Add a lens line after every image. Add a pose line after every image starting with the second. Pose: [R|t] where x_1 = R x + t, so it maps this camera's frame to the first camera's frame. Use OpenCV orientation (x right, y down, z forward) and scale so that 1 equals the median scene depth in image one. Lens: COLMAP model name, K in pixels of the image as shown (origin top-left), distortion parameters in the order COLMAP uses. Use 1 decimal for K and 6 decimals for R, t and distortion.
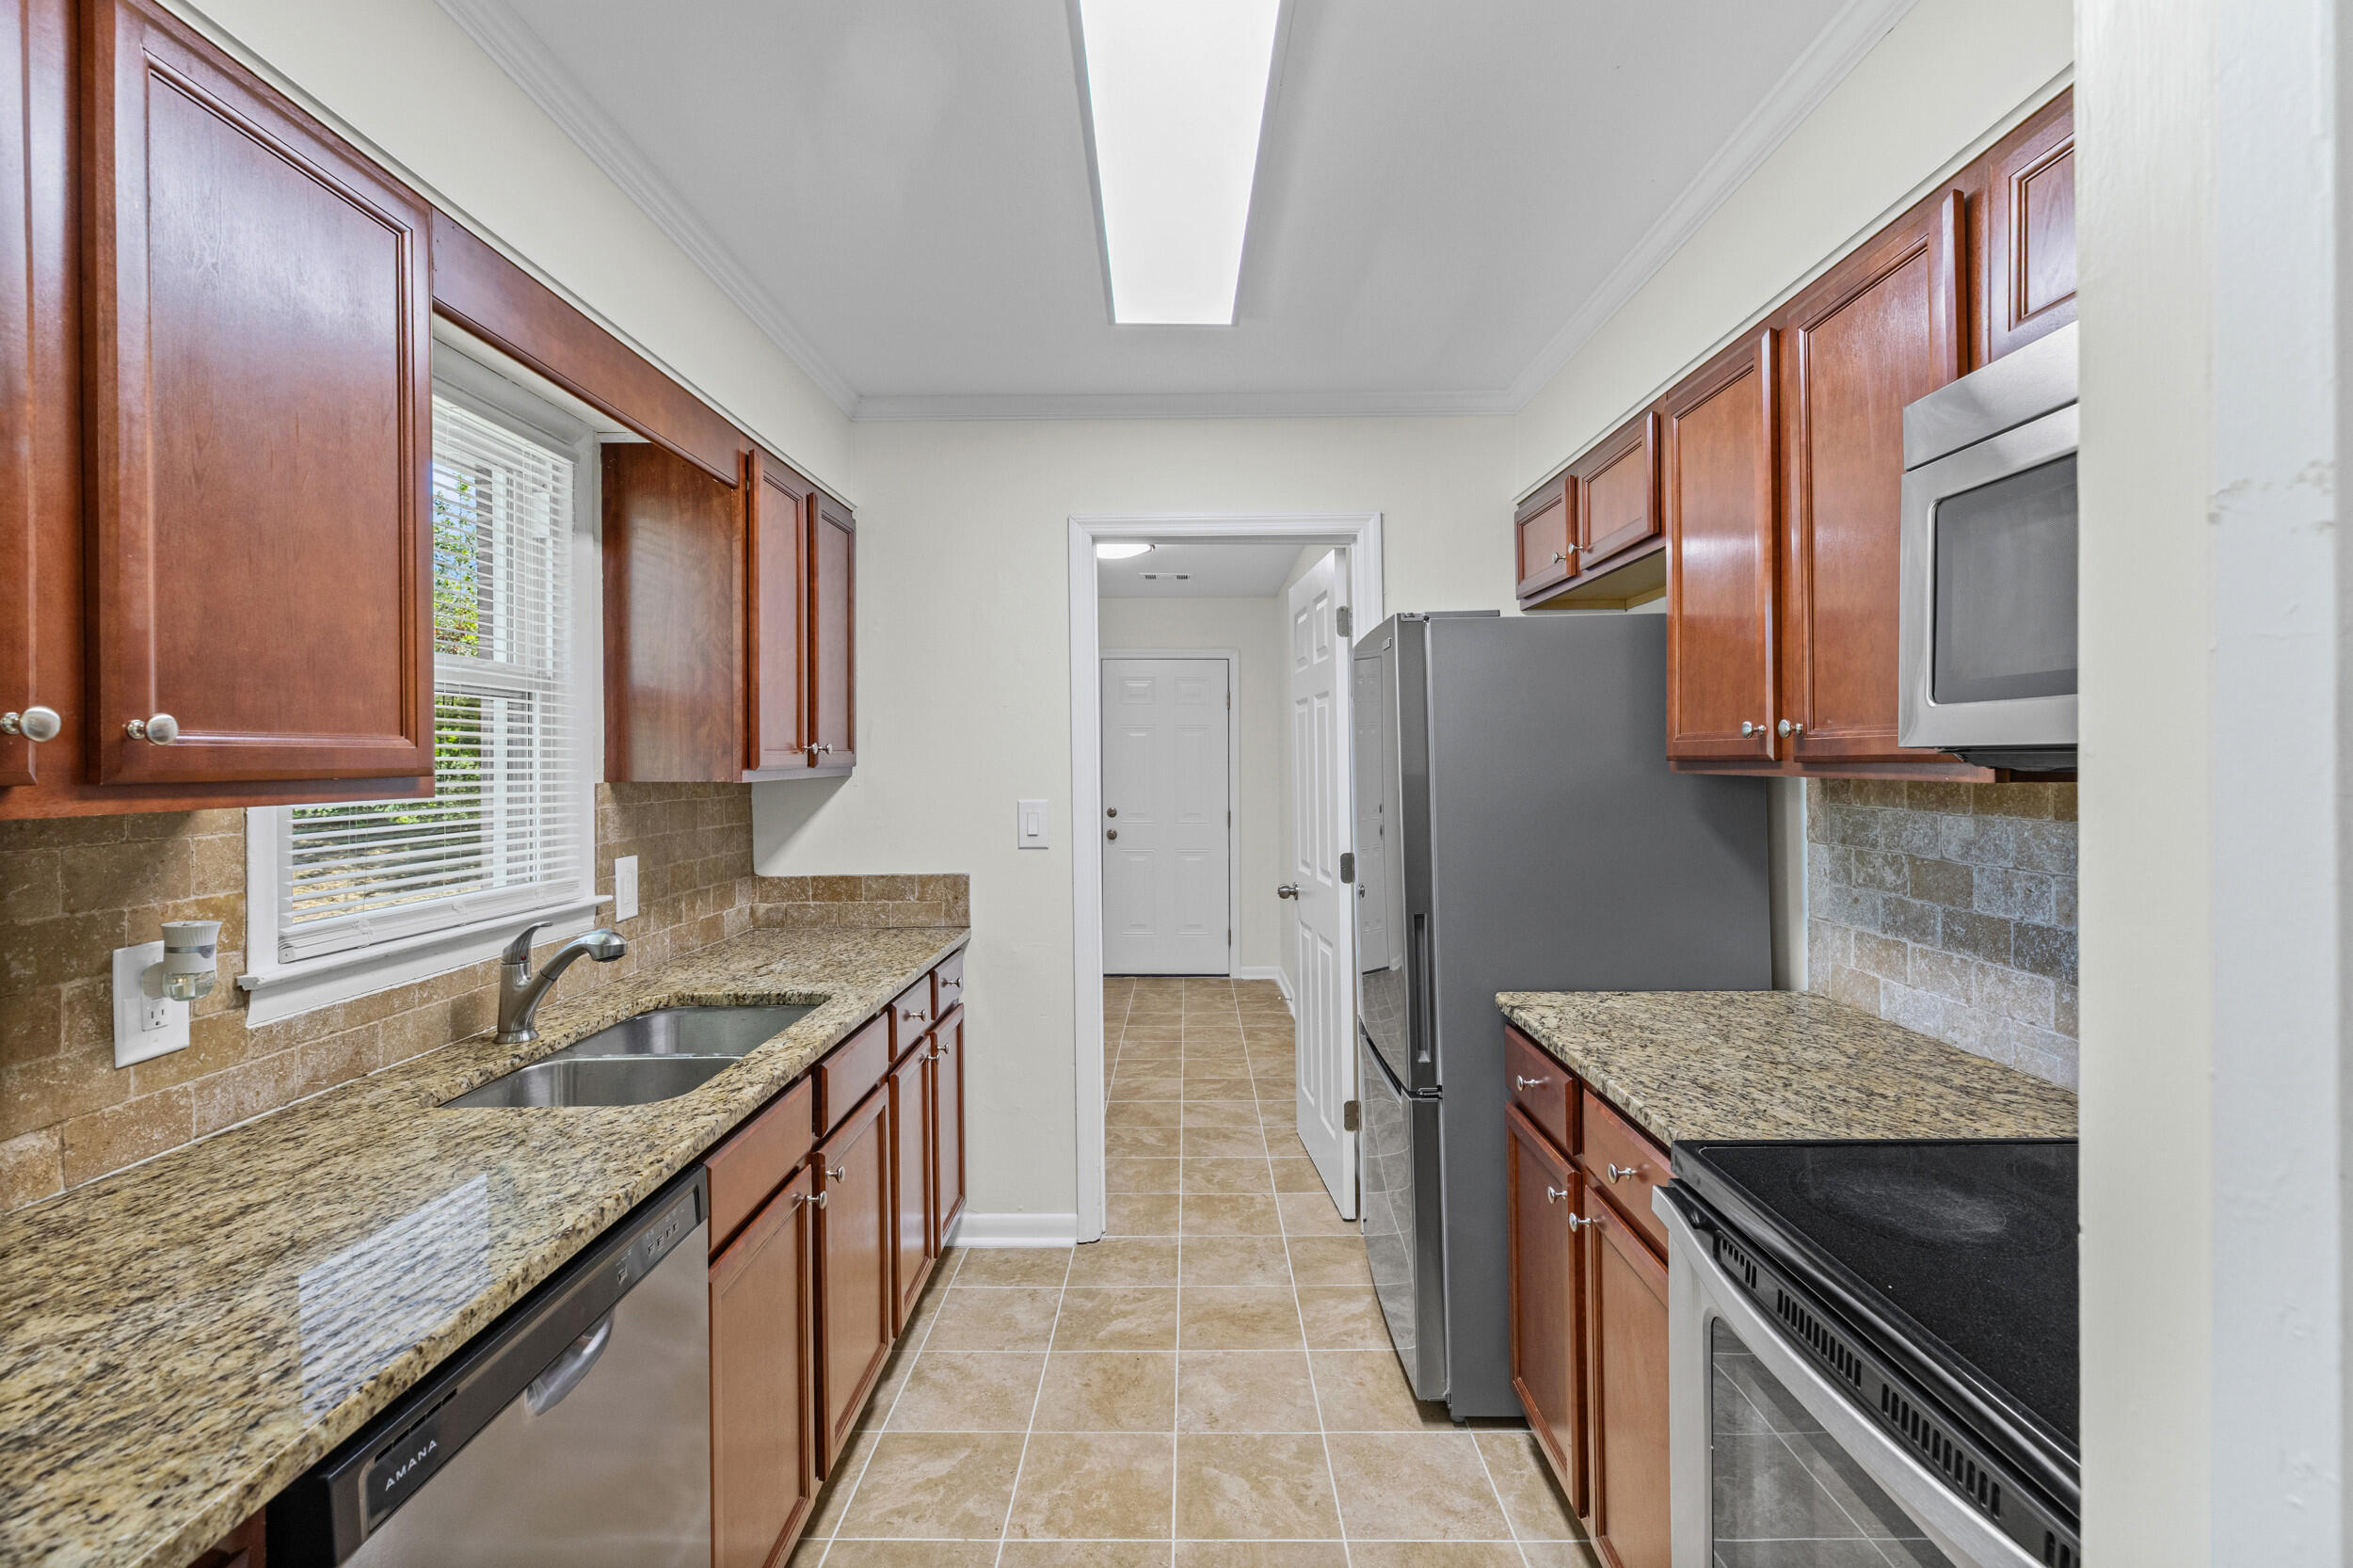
lens RADIAL K [[1076.9, 0, 1174.5], [0, 1076.9, 763.1], [0, 0, 1]] dist [0.008725, -0.000583]
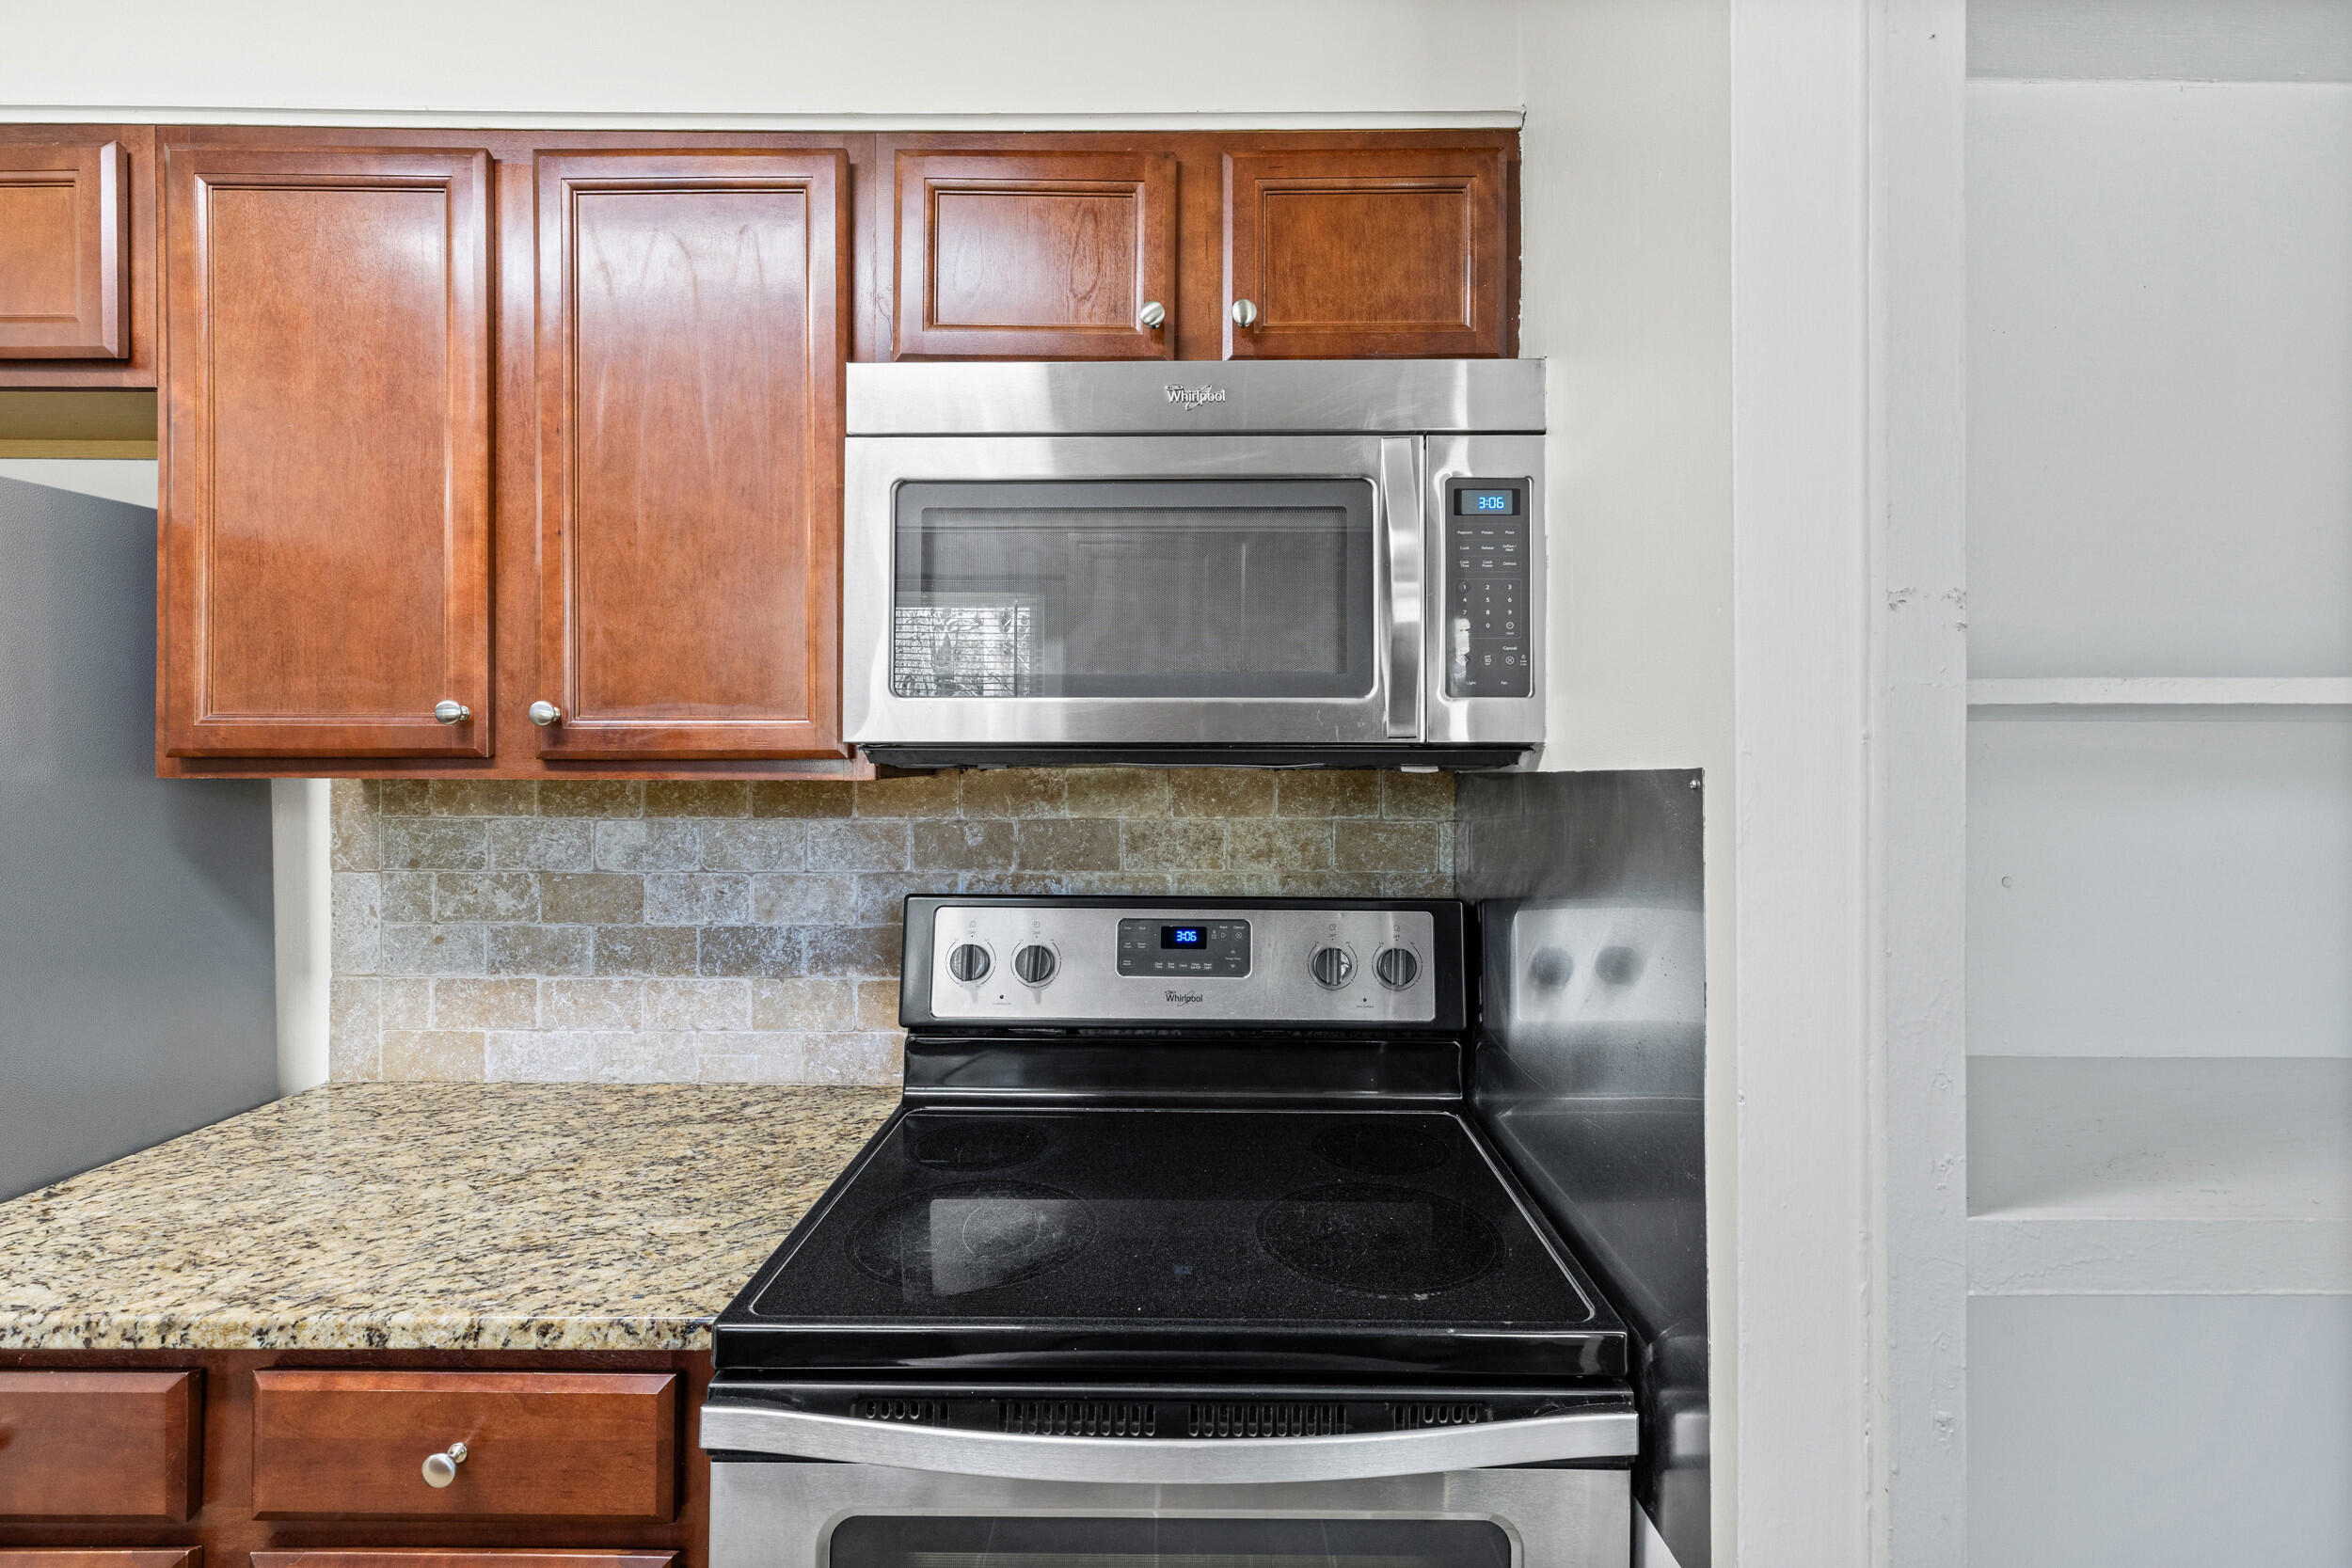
lens RADIAL K [[1076.4, 0, 1202.2], [0, 1076.4, 752.0], [0, 0, 1]] dist [0.008725, -0.000583]
pose [[-0.016384, 0.007745, 0.999836, -0.155641], [0.001012, 0.999970, -0.007730, 0.000444], [-0.999865, 0.000885, -0.016391, 0.508461]]
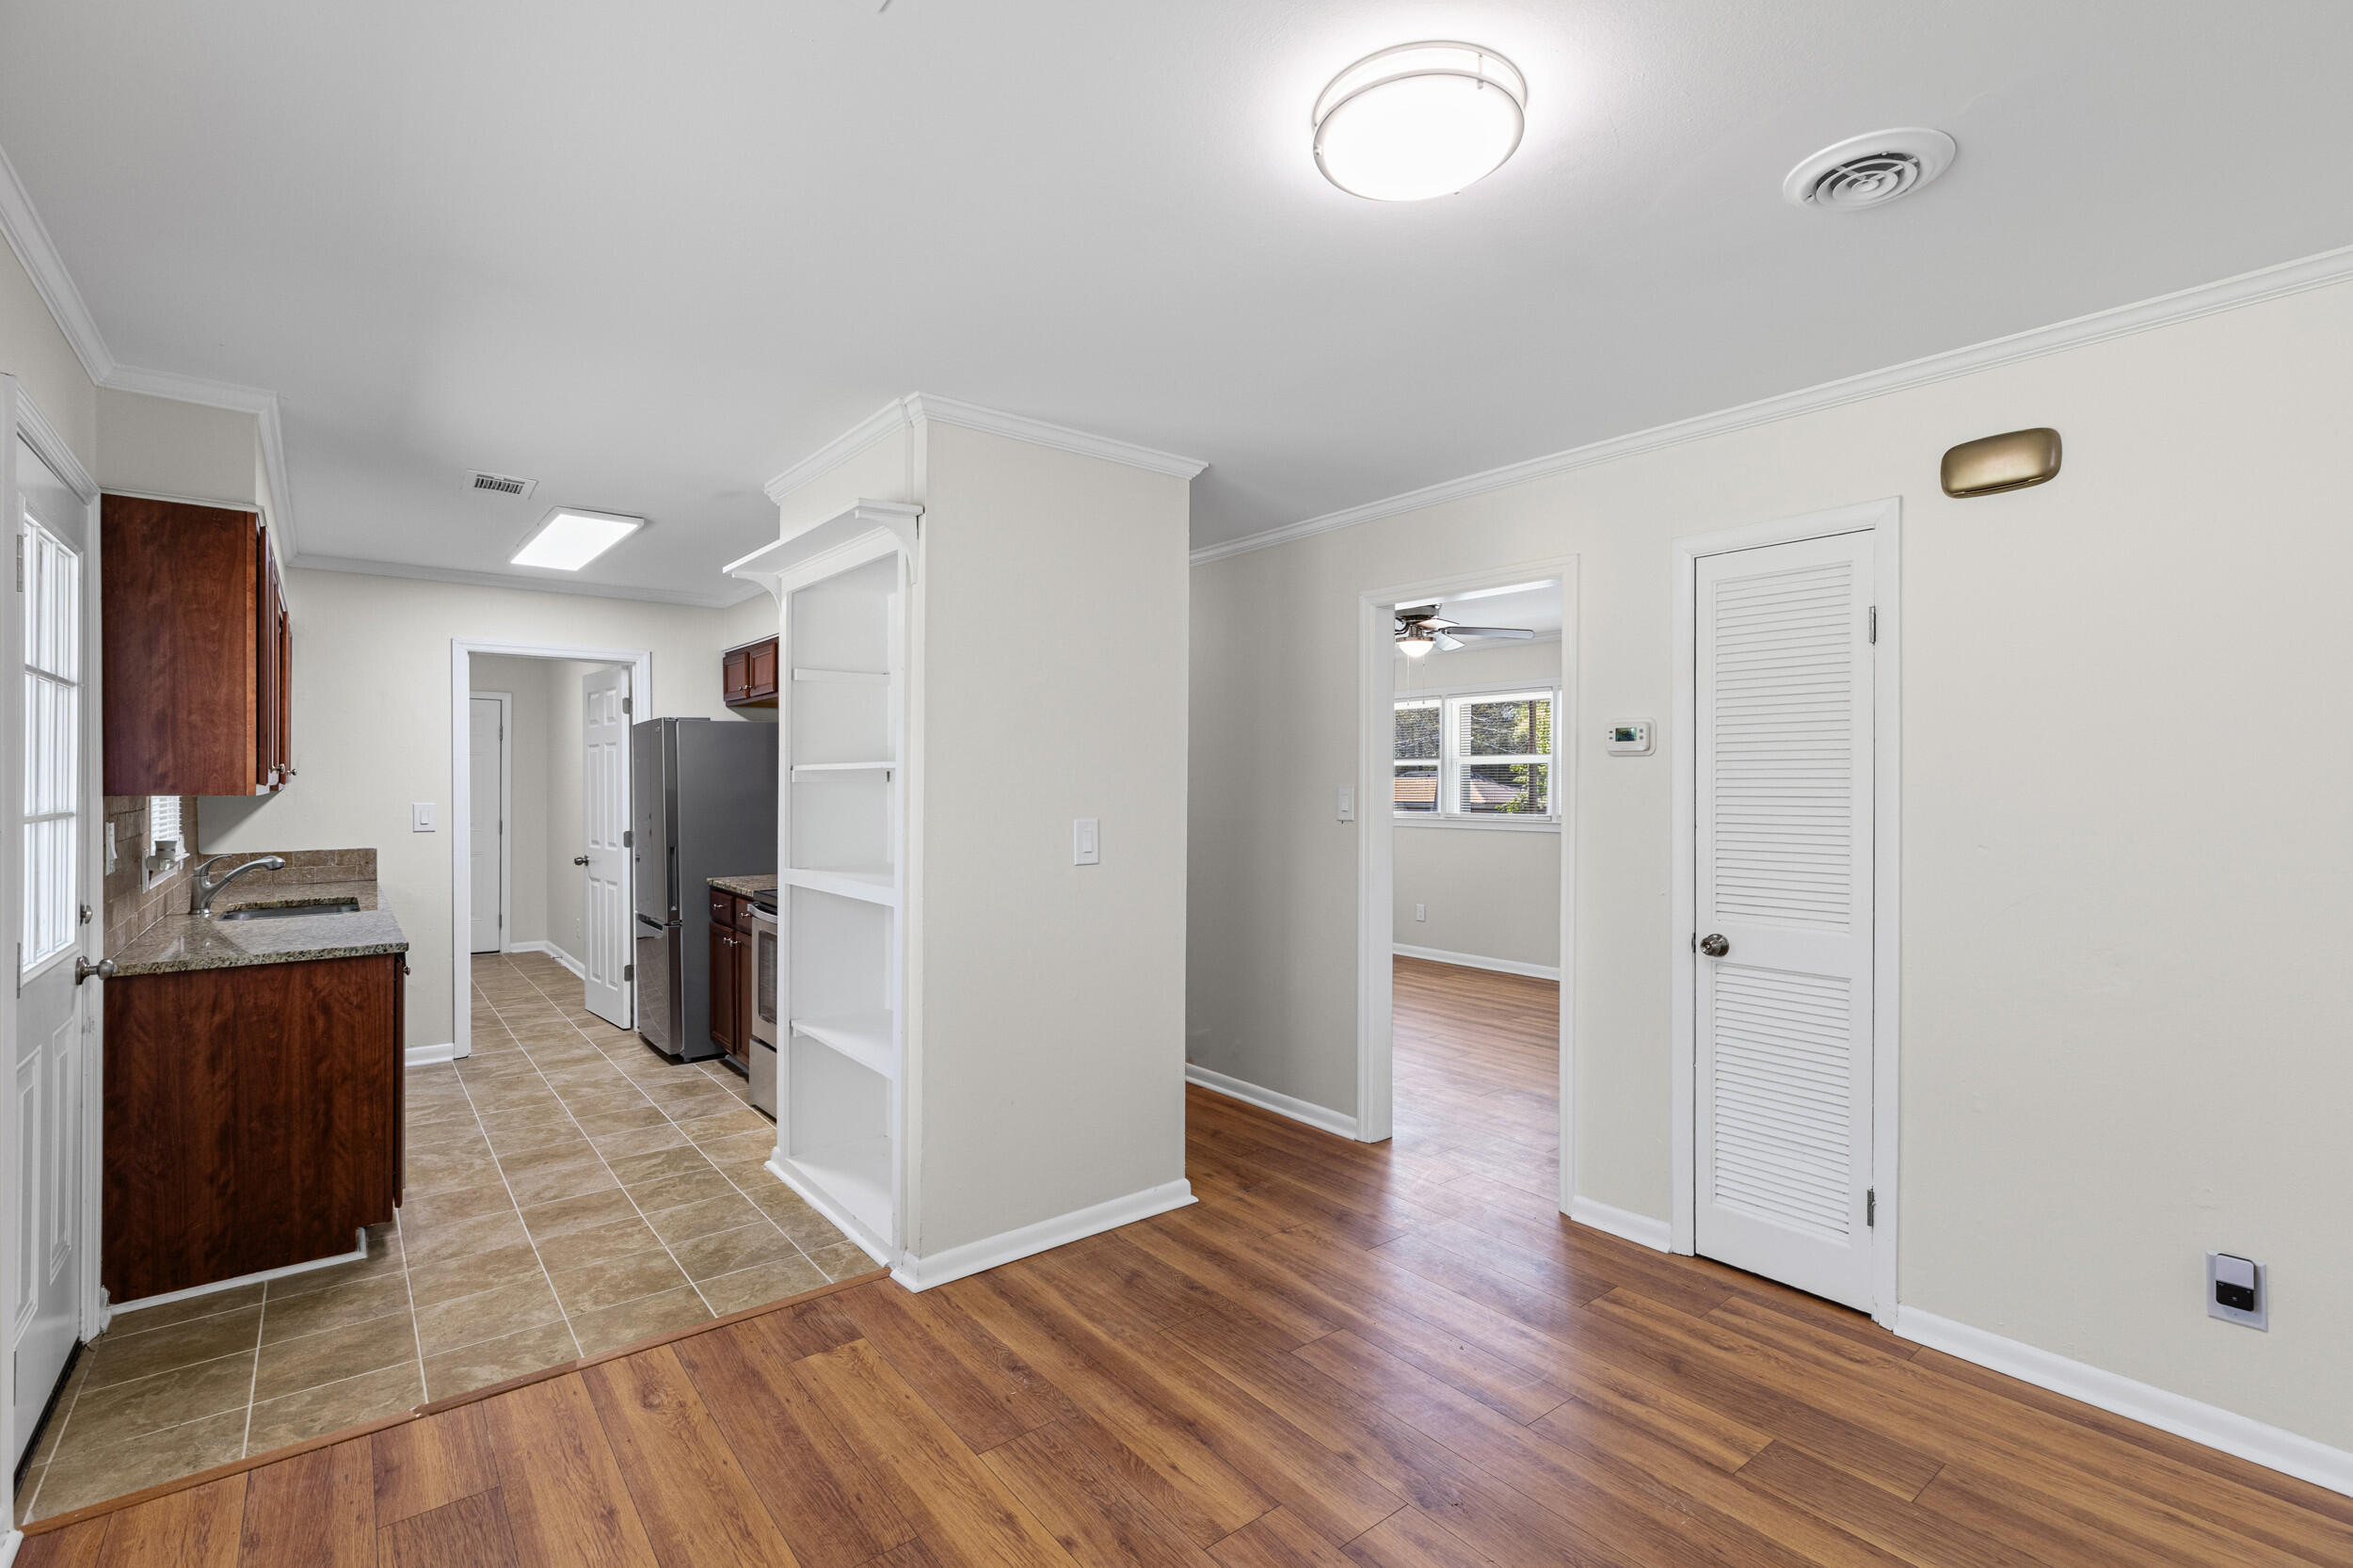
lens RADIAL K [[1076.9, 0, 1168.2], [0, 1076.9, 771.4], [0, 0, 1]] dist [0.008725, -0.000583]
pose [[0.784395, 0.012173, 0.620143, -0.472993], [-0.002654, 0.999864, -0.016270, 0.015421], [-0.620256, 0.011116, 0.784320, -1.857614]]
